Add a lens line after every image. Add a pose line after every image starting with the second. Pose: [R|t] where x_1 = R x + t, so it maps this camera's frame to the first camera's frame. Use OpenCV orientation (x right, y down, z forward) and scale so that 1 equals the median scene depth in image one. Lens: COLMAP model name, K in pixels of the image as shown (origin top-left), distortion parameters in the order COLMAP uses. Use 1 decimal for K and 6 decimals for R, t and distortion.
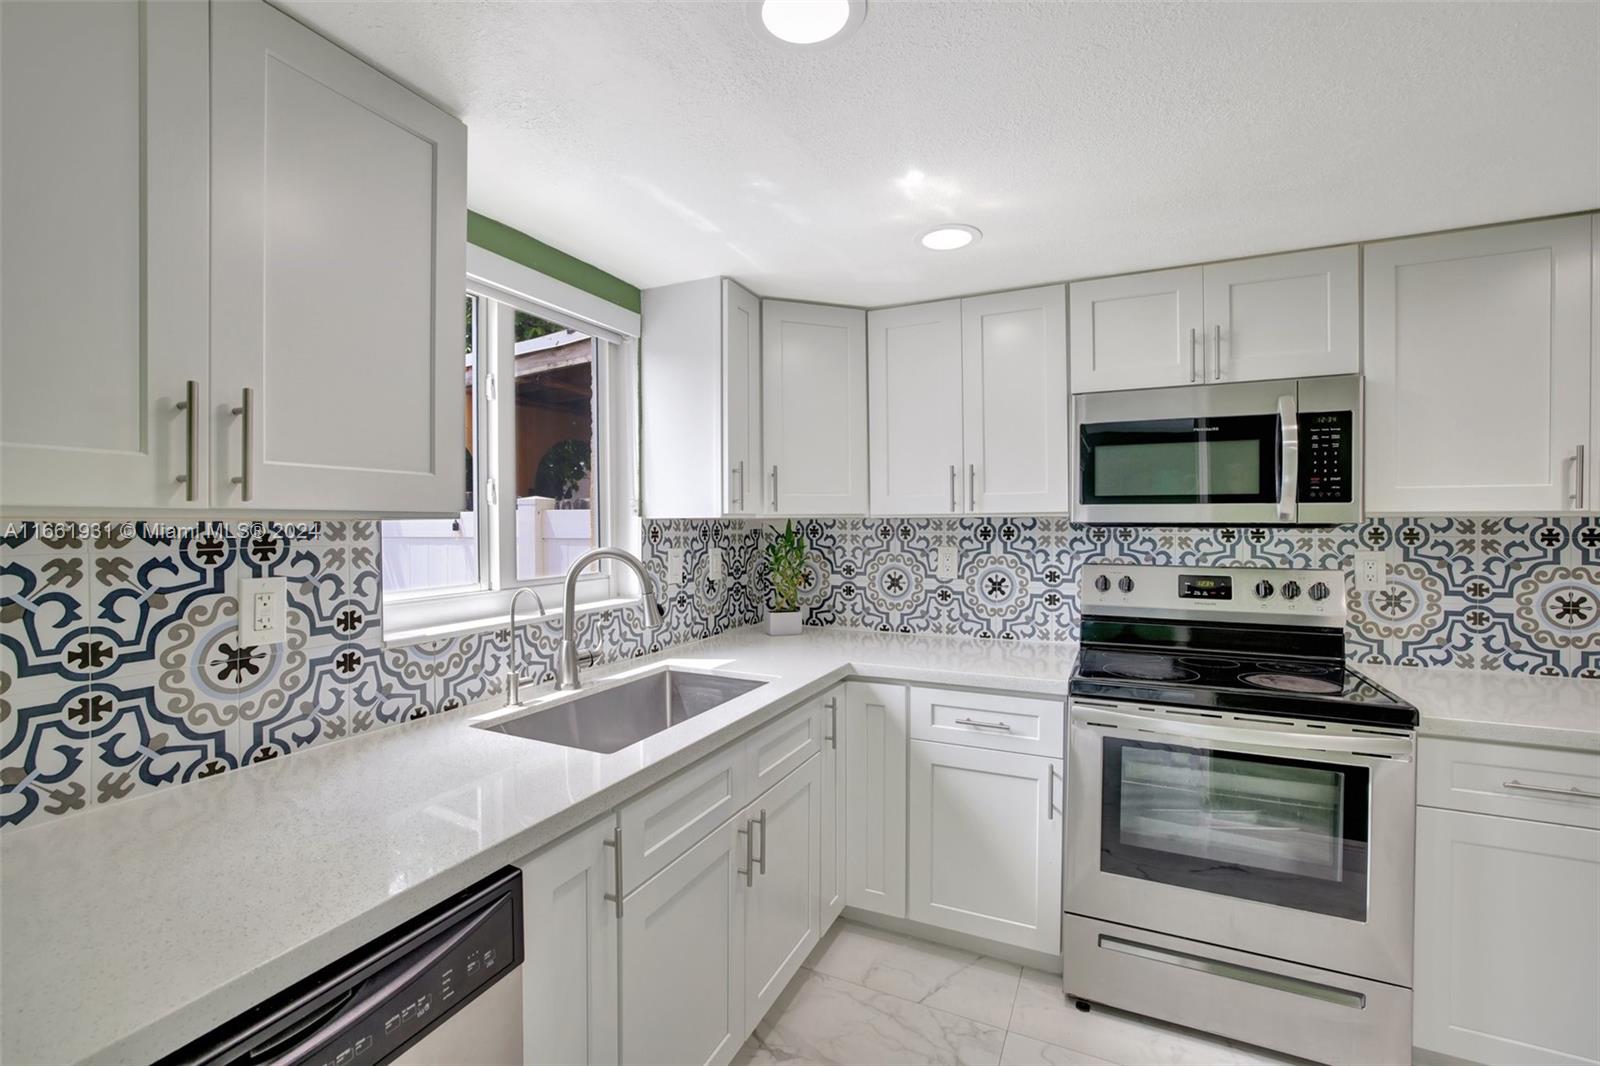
lens RADIAL K [[705.5, 0, 791.6], [0, 705.5, 516.4], [0, 0, 1]] dist [-0.036717, 0.013678]
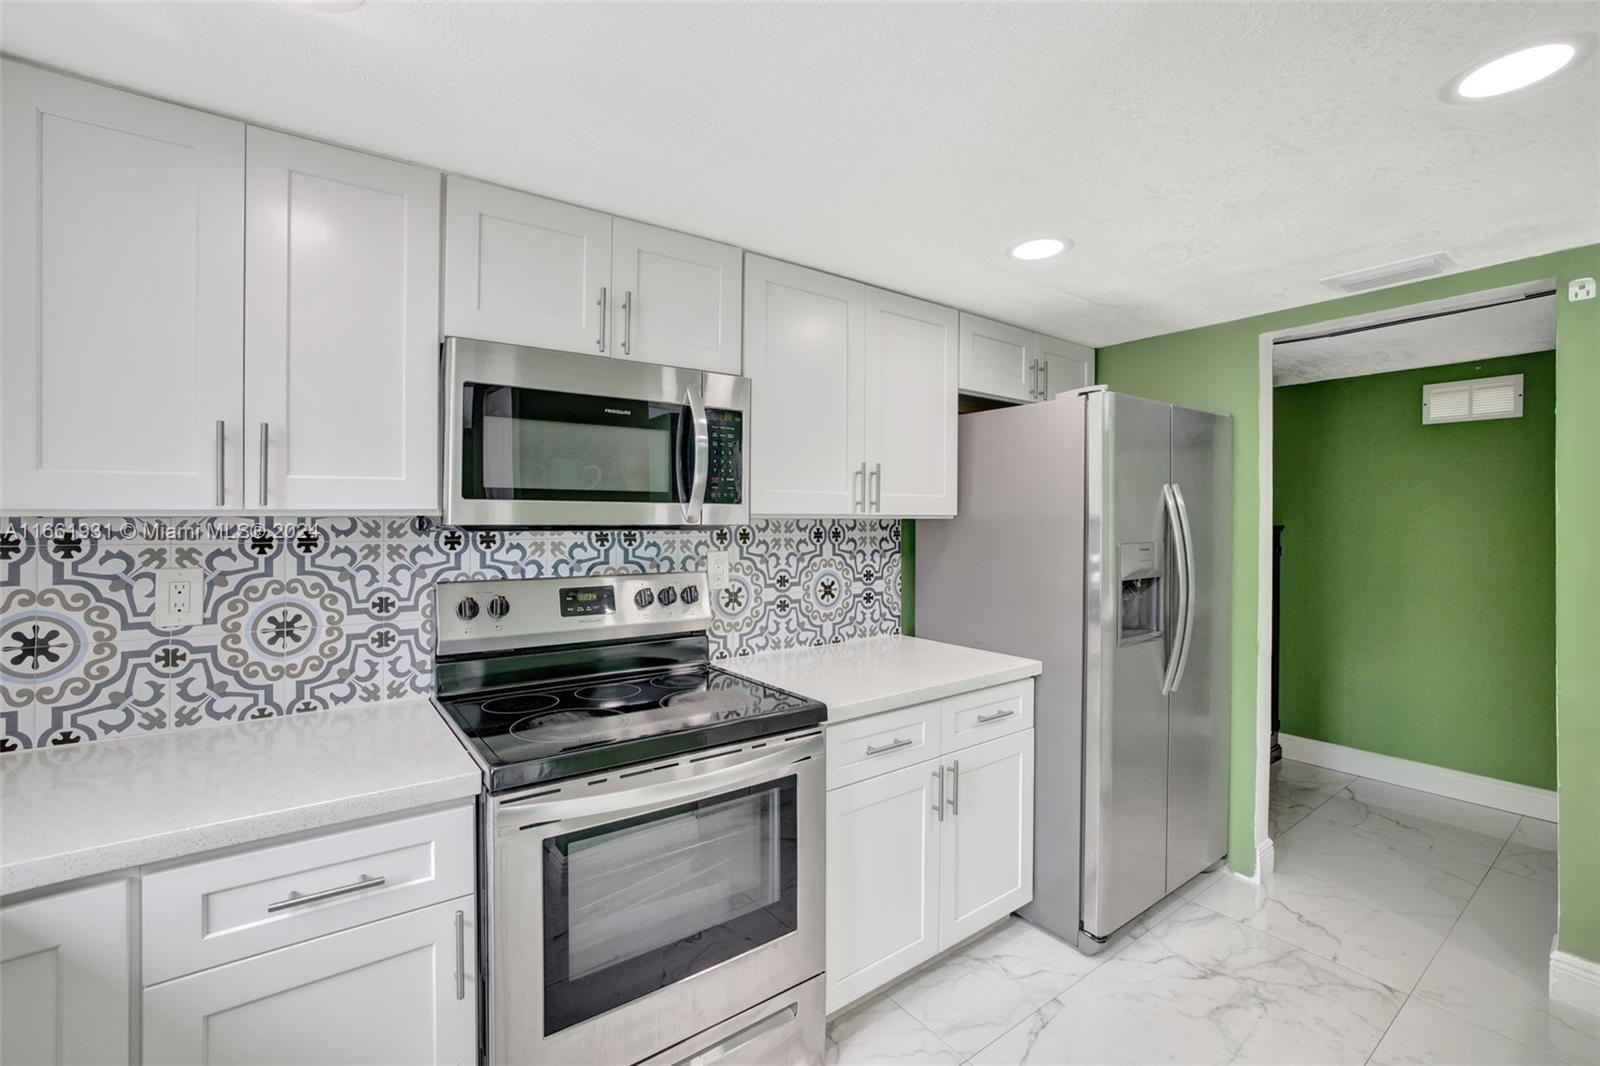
lens RADIAL K [[690.0, 0, 796.9], [0, 690.0, 520.1], [0, 0, 1]] dist [-0.036678, 0.013777]
pose [[0.474697, 0.000474, 0.880149, -0.015923], [-0.007403, 0.999967, 0.003454, -0.000770], [-0.880118, -0.008155, 0.474684, 0.332992]]
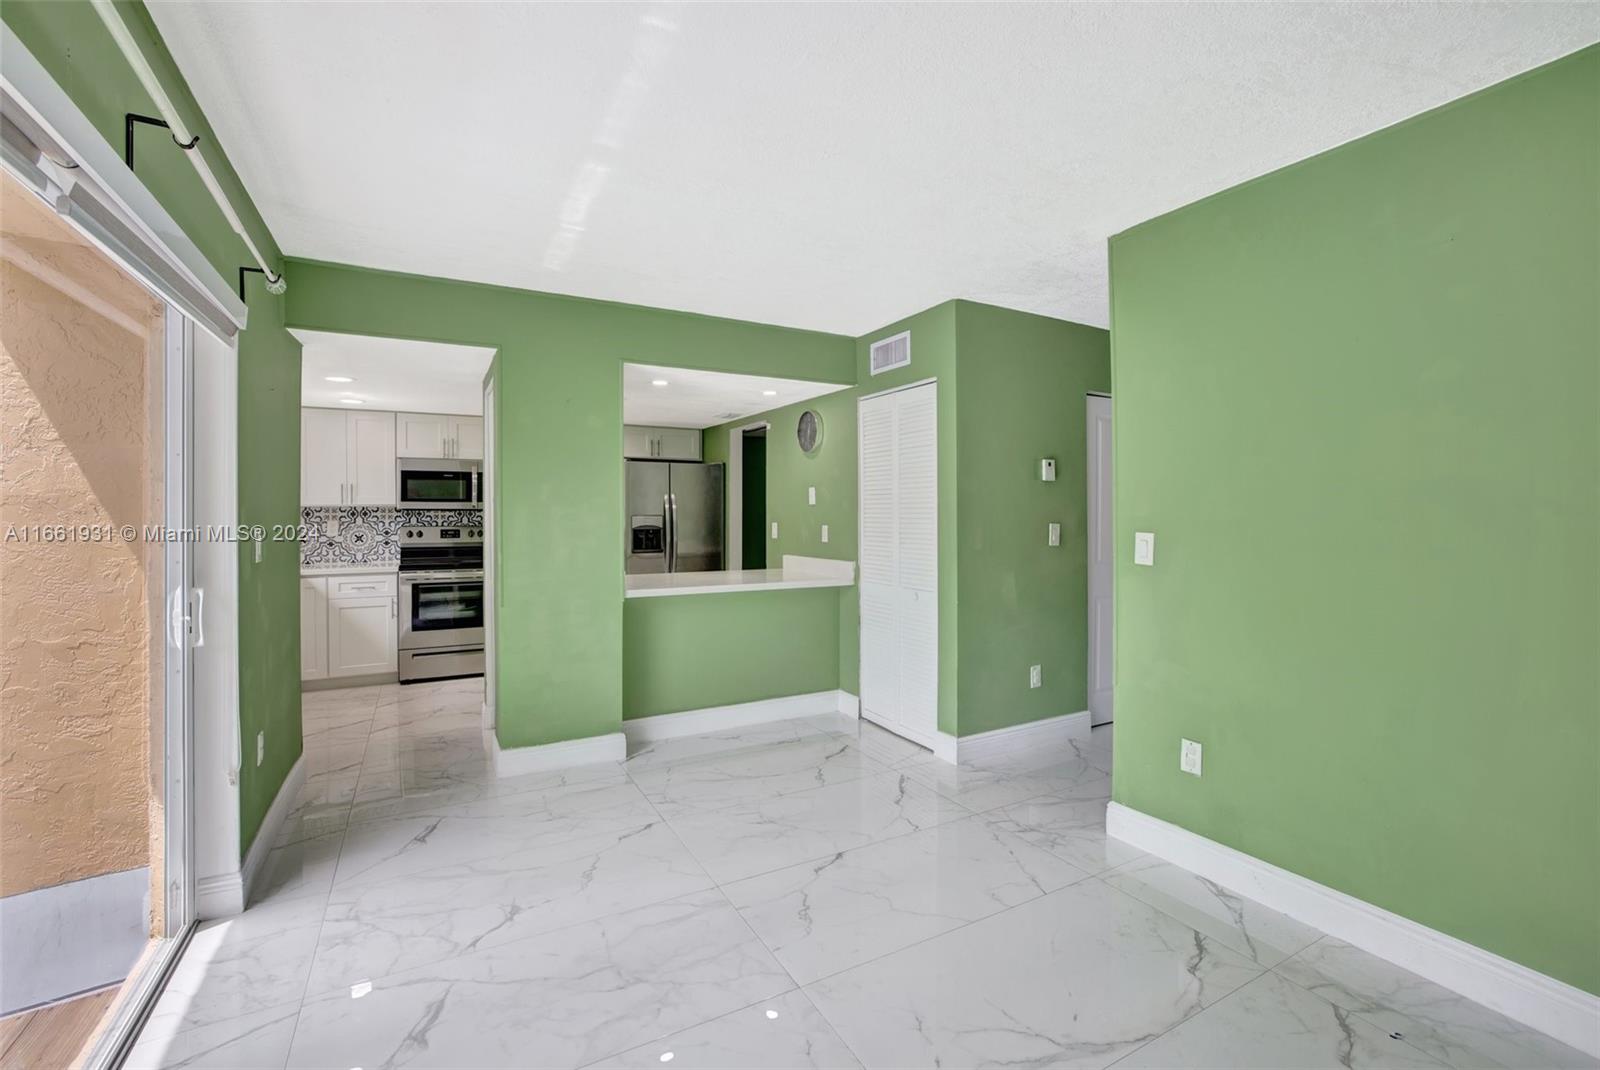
lens RADIAL K [[705.5, 0, 791.6], [0, 705.5, 518.4], [0, 0, 1]] dist [-0.036717, 0.013678]
pose [[0.594721, -0.007919, 0.803893, -0.649999], [-0.002219, 0.999931, 0.011492, 0.009922], [-0.803929, -0.008619, 0.594663, -1.365790]]
